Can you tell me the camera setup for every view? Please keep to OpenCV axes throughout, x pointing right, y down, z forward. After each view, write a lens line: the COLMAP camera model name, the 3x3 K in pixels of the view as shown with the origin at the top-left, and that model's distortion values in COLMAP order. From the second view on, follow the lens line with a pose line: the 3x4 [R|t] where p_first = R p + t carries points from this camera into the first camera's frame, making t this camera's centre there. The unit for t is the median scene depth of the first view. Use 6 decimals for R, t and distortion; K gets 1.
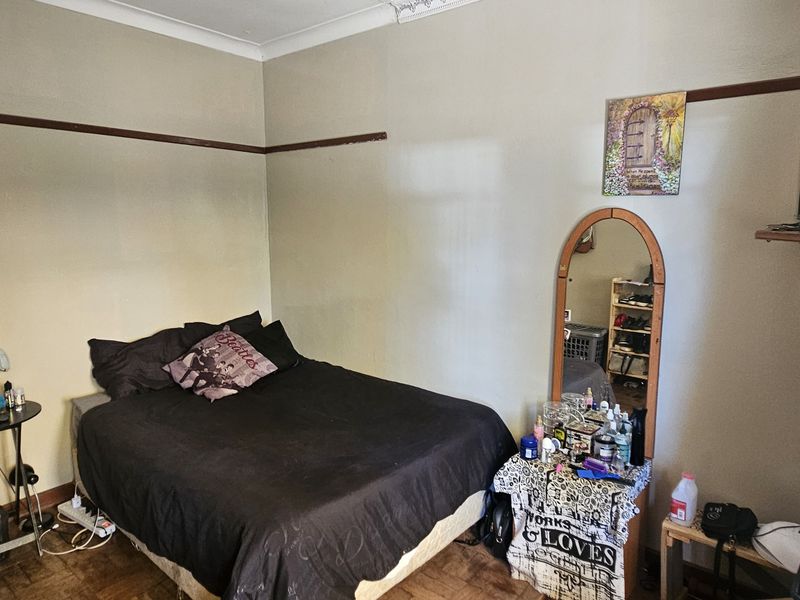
lens RADIAL K [[536.6, 0, 411.4], [0, 536.6, 302.4], [0, 0, 1]] dist [-0.002572, -0.000517]
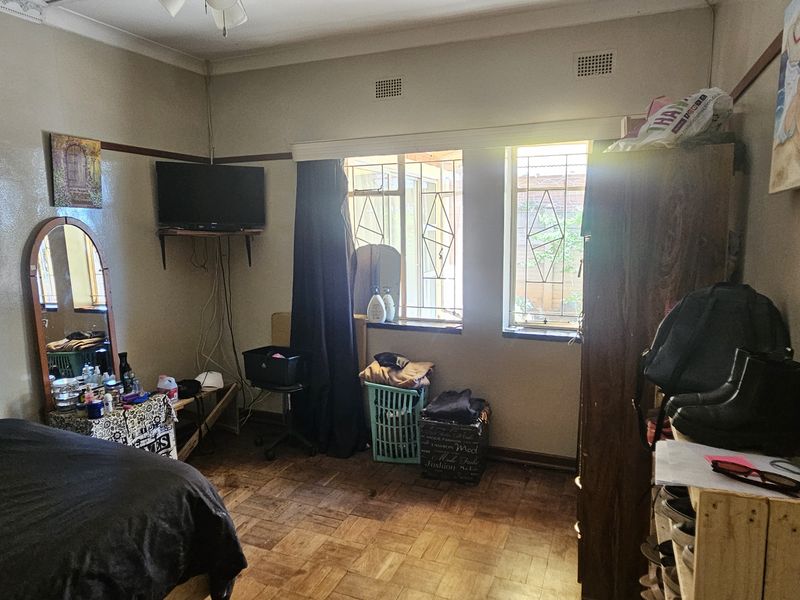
lens RADIAL K [[536.6, 0, 411.4], [0, 536.6, 302.4], [0, 0, 1]] dist [-0.002572, -0.000517]
pose [[-0.298257, -0.141312, 0.943967, -1.207134], [0.151854, 0.969358, 0.193093, -0.103657], [-0.942328, 0.200936, -0.267659, 0.635936]]
